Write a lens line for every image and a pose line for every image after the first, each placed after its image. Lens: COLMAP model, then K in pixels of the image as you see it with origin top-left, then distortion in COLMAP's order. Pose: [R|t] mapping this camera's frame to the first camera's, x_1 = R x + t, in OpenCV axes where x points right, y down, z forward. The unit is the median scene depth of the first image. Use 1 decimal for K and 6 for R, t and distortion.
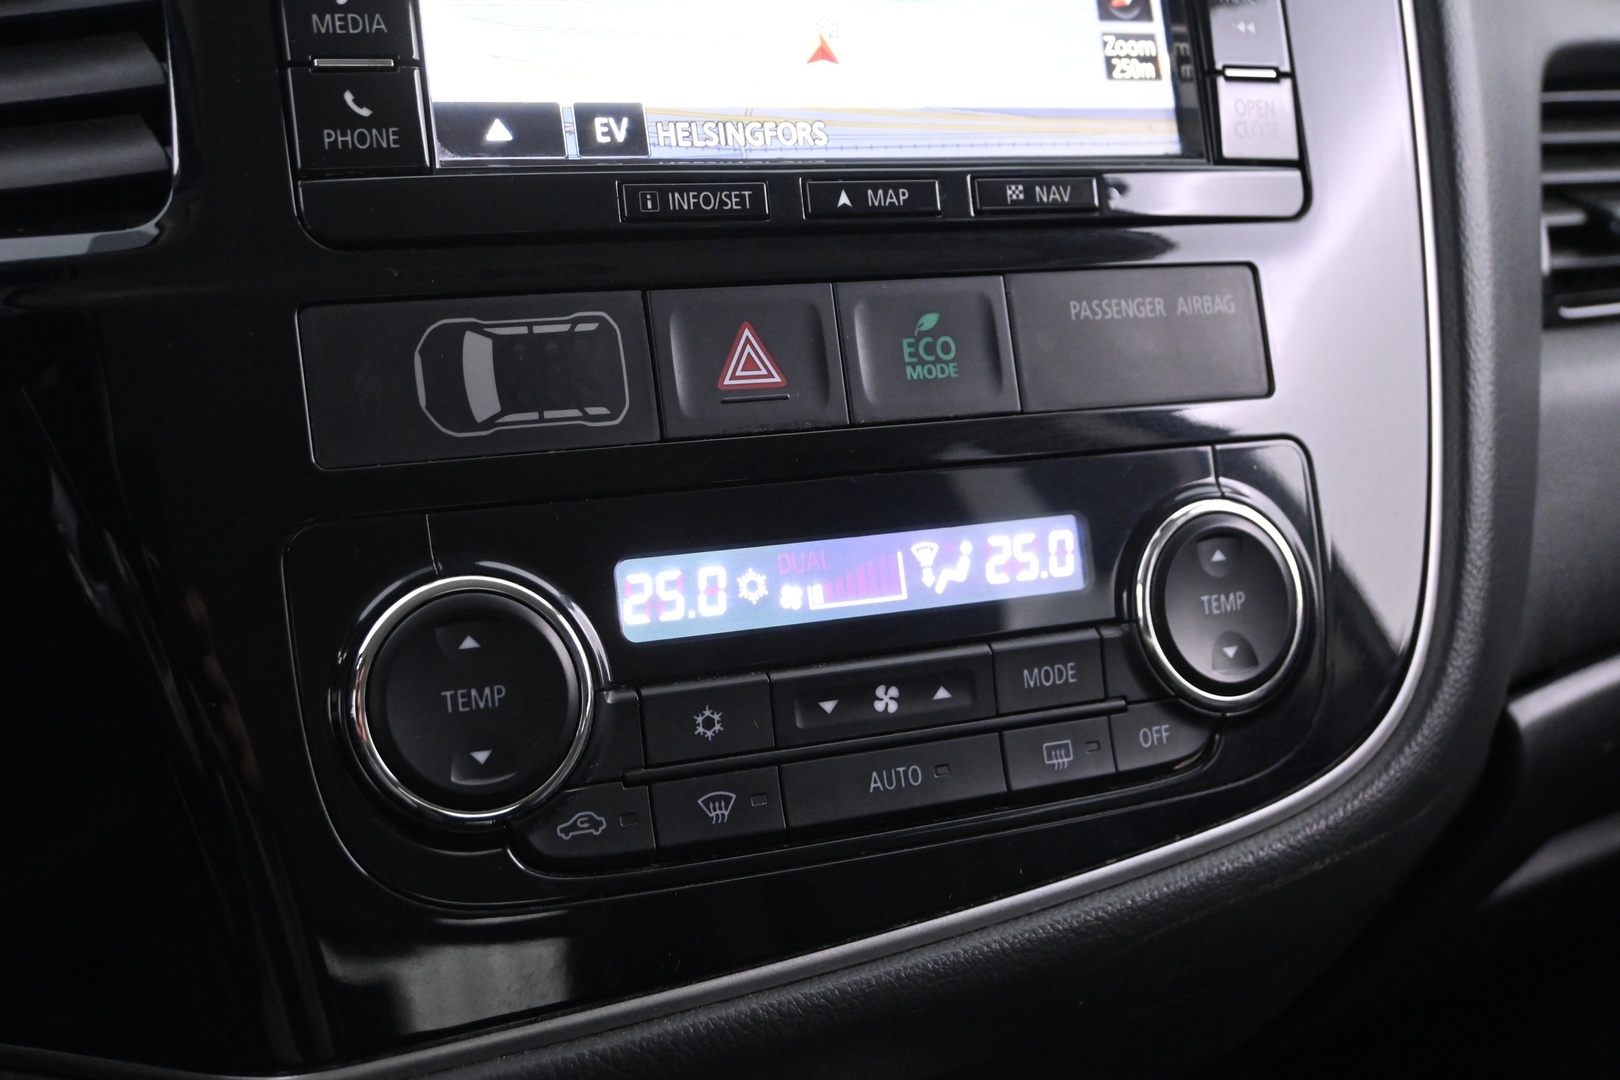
lens RADIAL K [[2152.9, 0, 810.0], [0, 2152.9, 540.0], [0, 0, 1]] dist [0.021306, -0.049013]
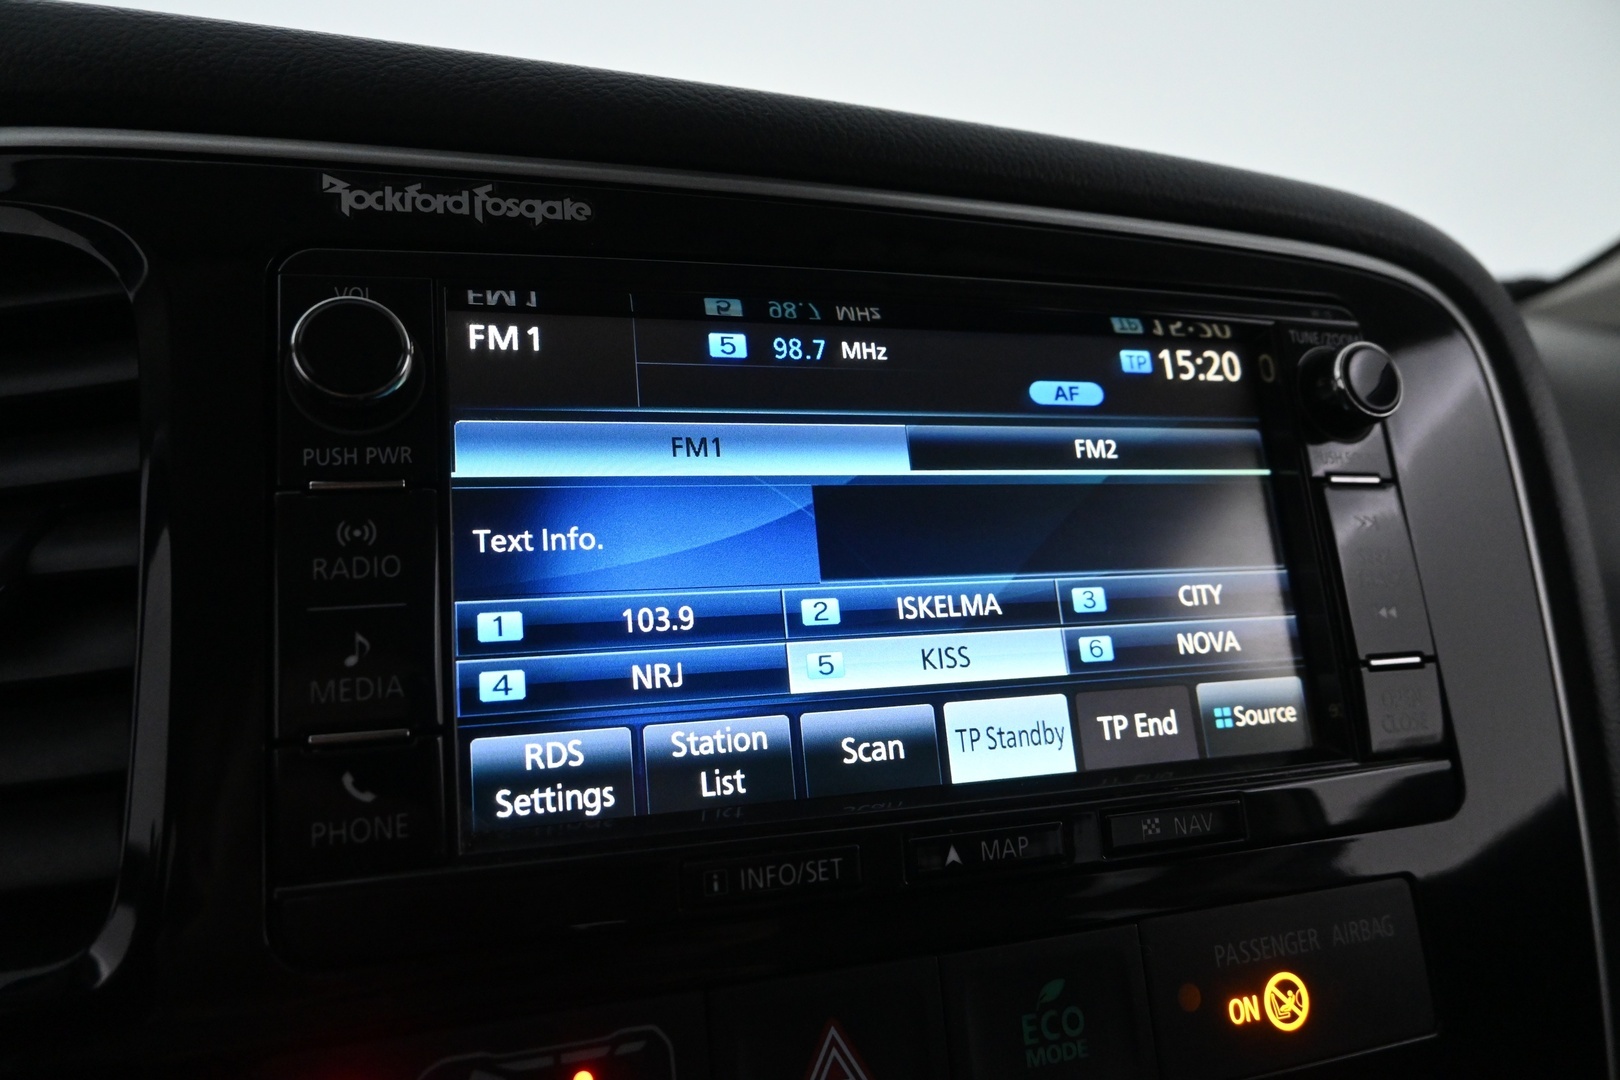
lens RADIAL K [[1118.0, 0, 810.0], [0, 1118.0, 540.0], [0, 0, 1]] dist [-0.004939, 0.000146]
pose [[0.990544, 0.007248, -0.137006, 0.019867], [-0.024619, 0.991785, -0.125525, -0.231073], [0.134970, 0.127711, 0.982585, 0.549319]]
